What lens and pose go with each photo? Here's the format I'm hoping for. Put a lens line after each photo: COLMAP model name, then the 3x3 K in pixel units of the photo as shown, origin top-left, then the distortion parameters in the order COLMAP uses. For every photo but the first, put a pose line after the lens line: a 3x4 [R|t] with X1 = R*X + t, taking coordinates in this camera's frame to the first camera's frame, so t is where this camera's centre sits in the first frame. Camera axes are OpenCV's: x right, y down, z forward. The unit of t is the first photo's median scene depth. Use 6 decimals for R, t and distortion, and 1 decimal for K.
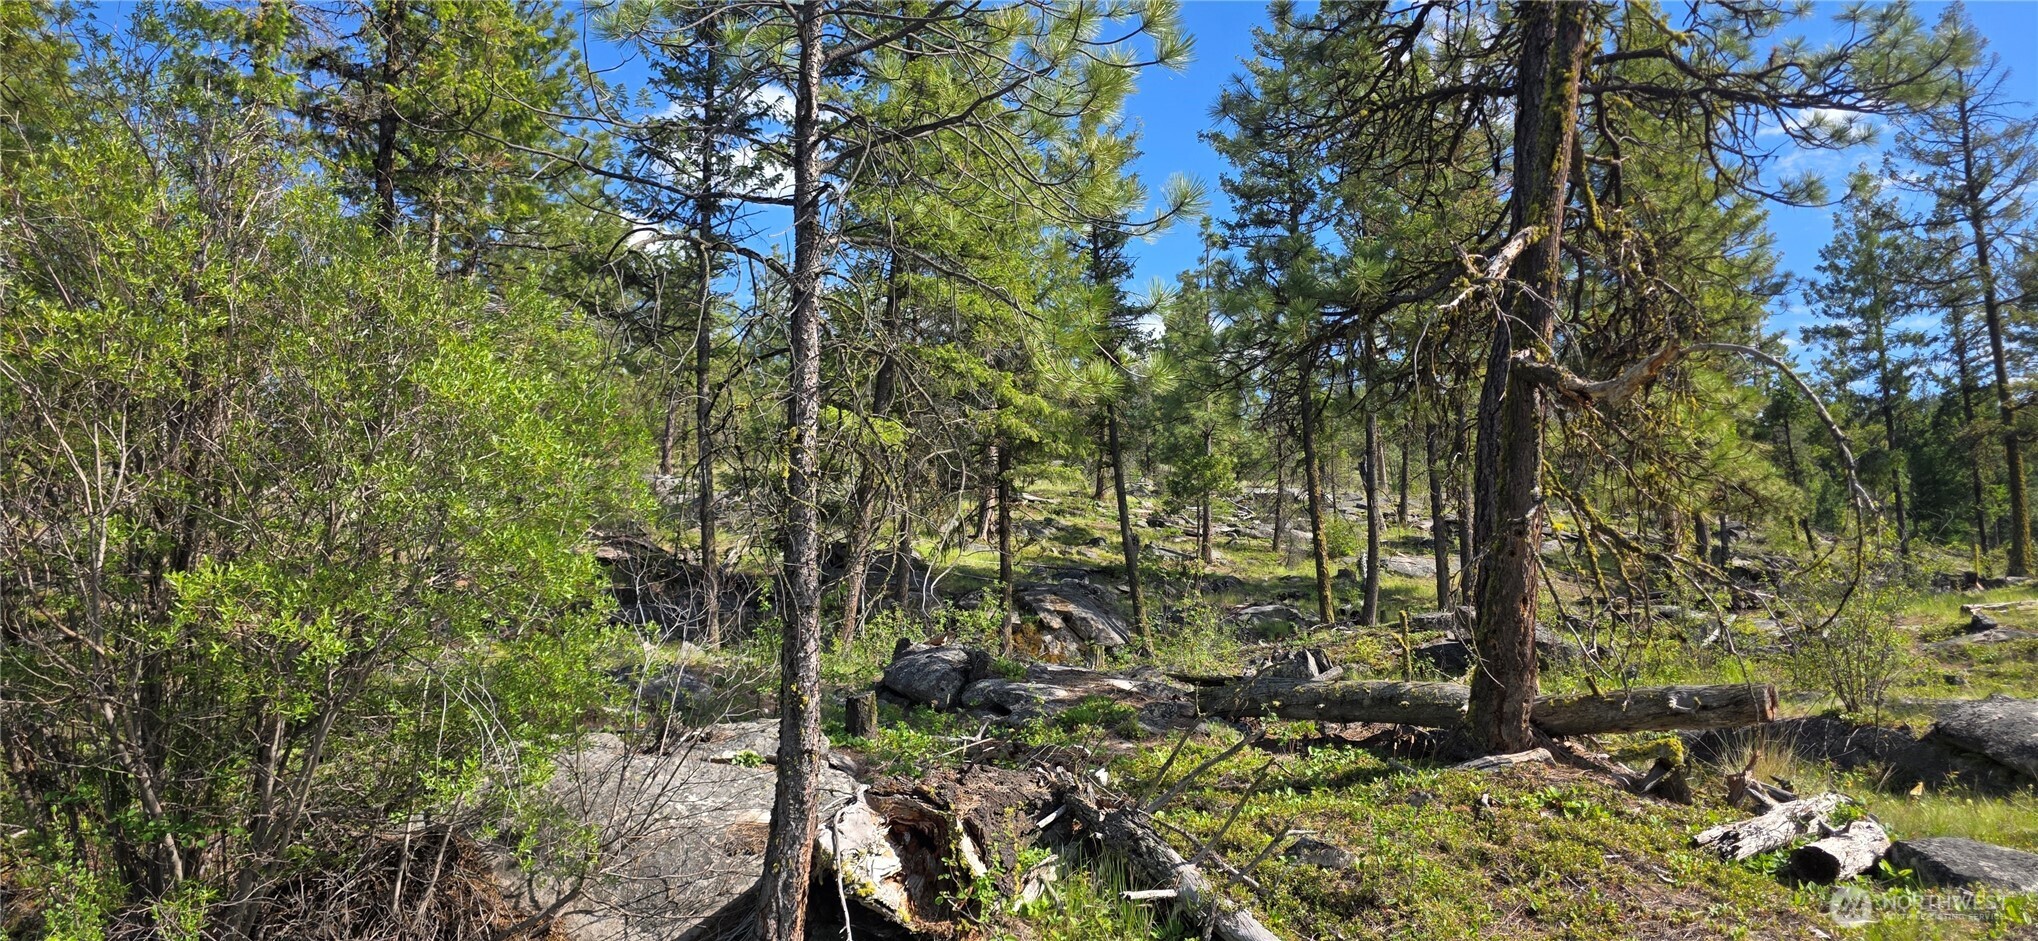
lens RADIAL K [[1406.7, 0, 1046.1], [0, 1406.7, 429.8], [0, 0, 1]] dist [0.073549, -0.086049]
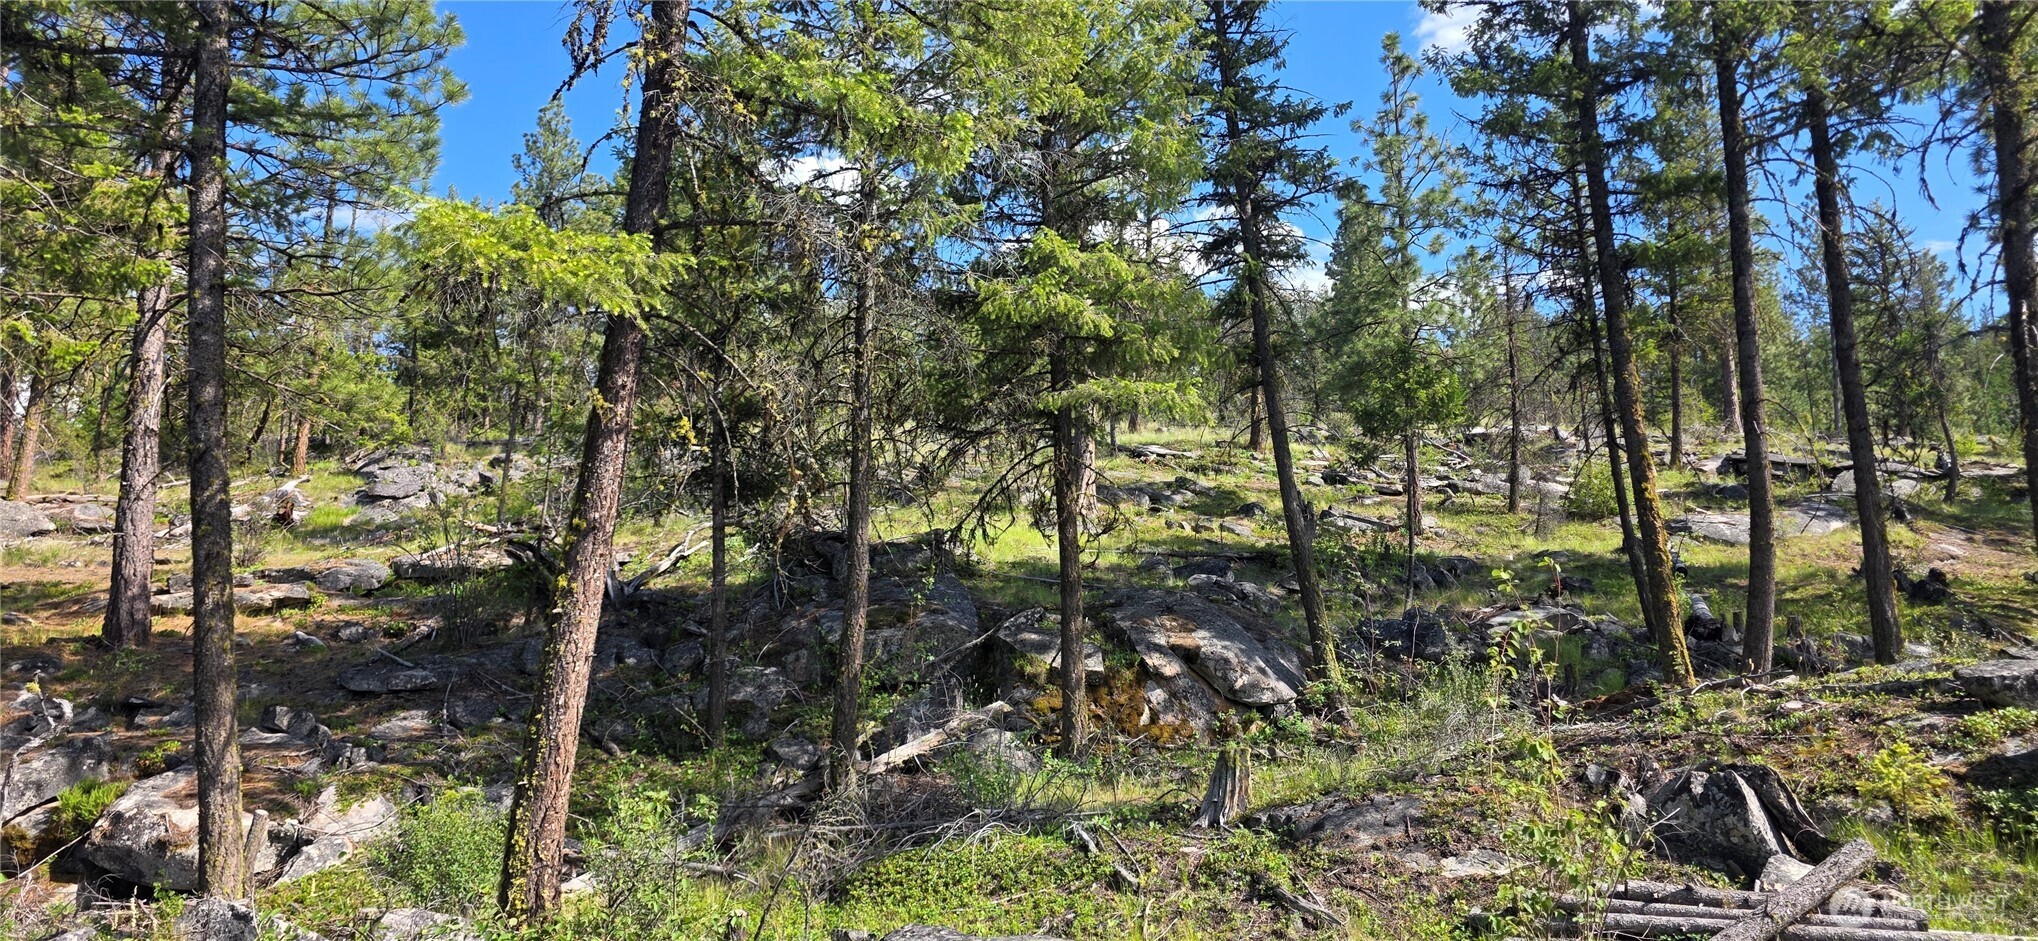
lens RADIAL K [[1406.7, 0, 1046.1], [0, 1406.7, 429.8], [0, 0, 1]] dist [0.073549, -0.086049]
pose [[0.992306, -0.044140, -0.115676, 0.018763], [0.047360, 0.998559, 0.025239, 0.018533], [0.114395, -0.030523, 0.992966, 0.307578]]
